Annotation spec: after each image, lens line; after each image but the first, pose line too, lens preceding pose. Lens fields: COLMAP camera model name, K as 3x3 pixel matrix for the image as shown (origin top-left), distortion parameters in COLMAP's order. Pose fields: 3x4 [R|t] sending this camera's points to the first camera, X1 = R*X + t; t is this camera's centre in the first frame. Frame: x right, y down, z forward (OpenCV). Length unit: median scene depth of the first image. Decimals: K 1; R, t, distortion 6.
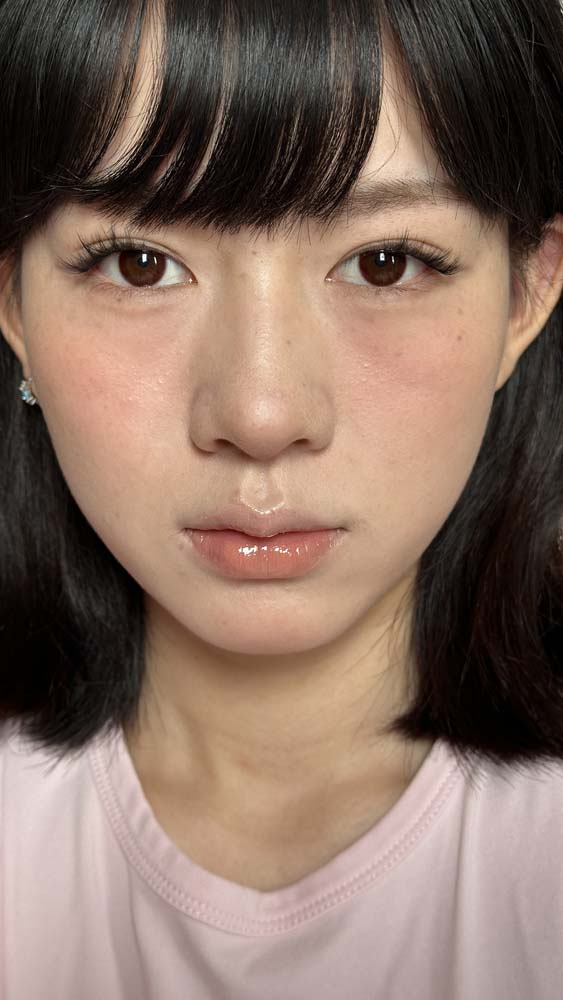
lens RADIAL K [[1444.2, 0, 281.5], [0, 1444.2, 500.0], [0, 0, 1]] dist [0.091677, -0.014656]
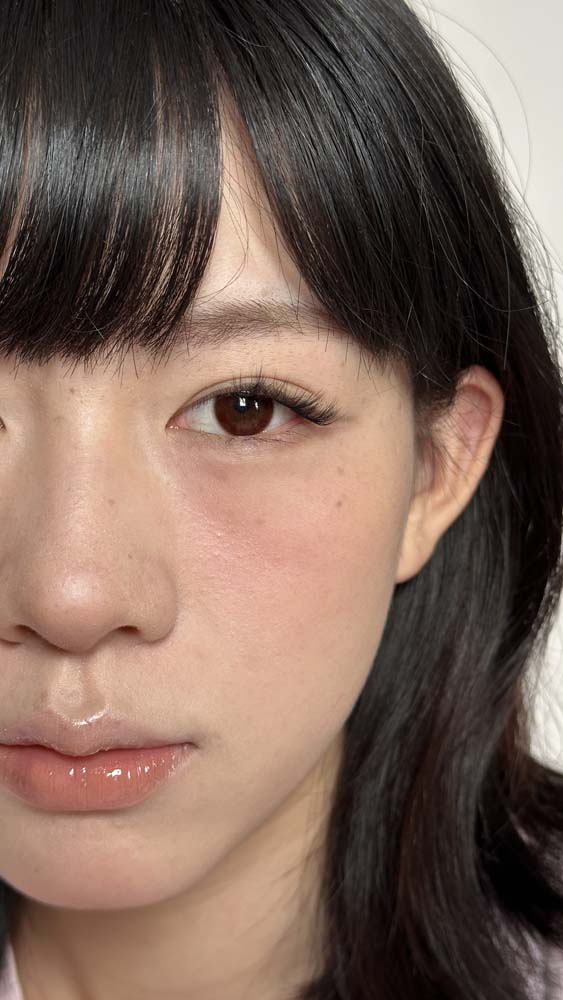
lens RADIAL K [[1444.2, 0, 281.5], [0, 1444.2, 500.0], [0, 0, 1]] dist [0.091677, -0.014656]
pose [[0.999798, 0.012739, -0.015556, 0.106319], [-0.014879, 0.989138, -0.146235, 0.002774], [0.013525, 0.146437, 0.989127, 0.221767]]
